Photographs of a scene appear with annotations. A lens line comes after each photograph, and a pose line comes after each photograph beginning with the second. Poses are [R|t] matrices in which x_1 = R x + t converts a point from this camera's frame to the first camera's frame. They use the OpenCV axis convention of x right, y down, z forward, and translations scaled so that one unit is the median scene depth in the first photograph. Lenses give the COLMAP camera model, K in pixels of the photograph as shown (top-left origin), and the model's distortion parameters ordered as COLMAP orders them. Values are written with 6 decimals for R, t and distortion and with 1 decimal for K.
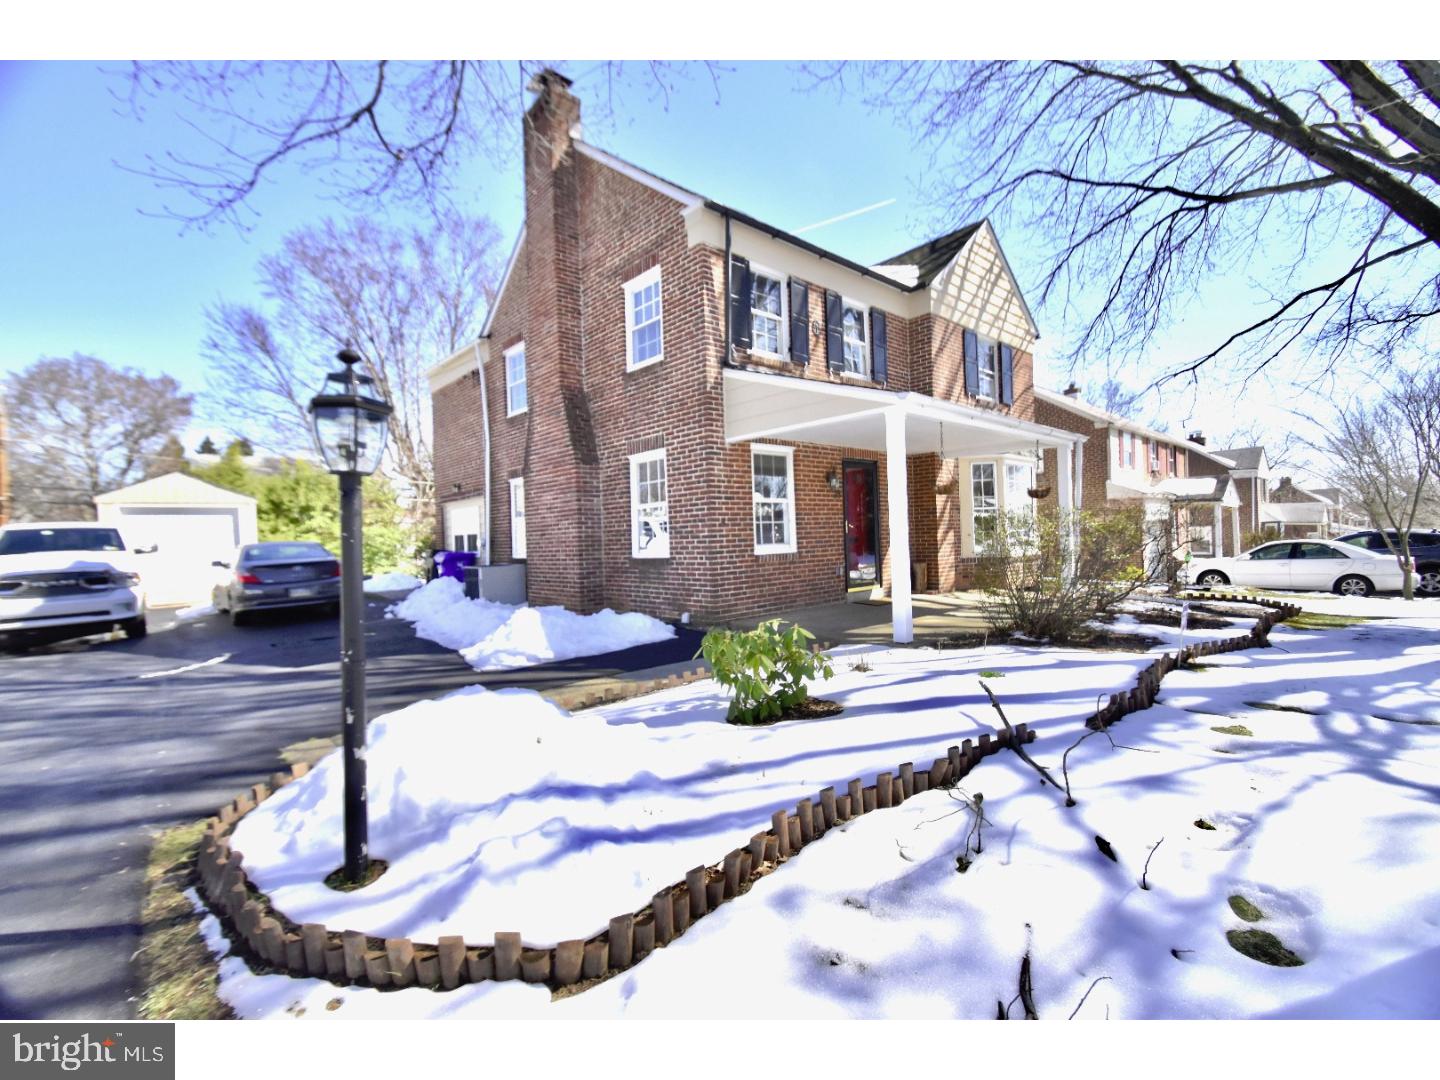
lens RADIAL K [[638.6, 0, 704.2], [0, 638.6, 538.9], [0, 0, 1]] dist [0.006152, -0.012225]
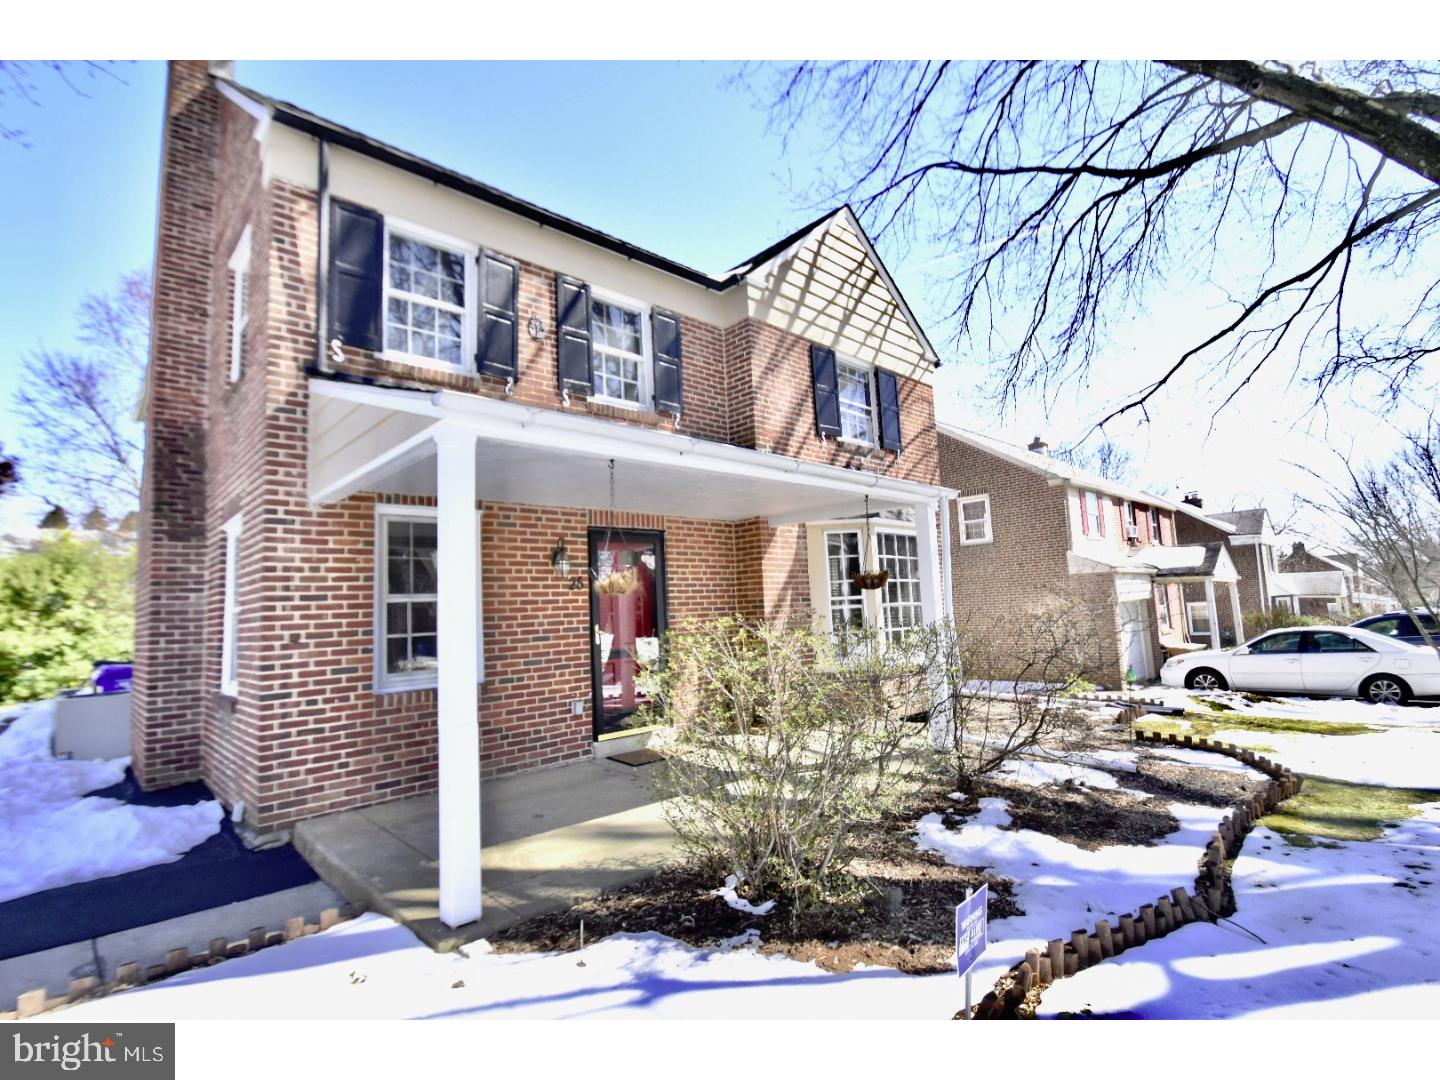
lens RADIAL K [[697.1, 0, 709.0], [0, 697.1, 535.0], [0, 0, 1]] dist [-0.000362, -0.013856]
pose [[0.999515, -0.009575, 0.029634, 0.249235], [0.012906, 0.993360, -0.114324, -0.029017], [-0.028343, 0.114651, 0.993001, 0.239876]]
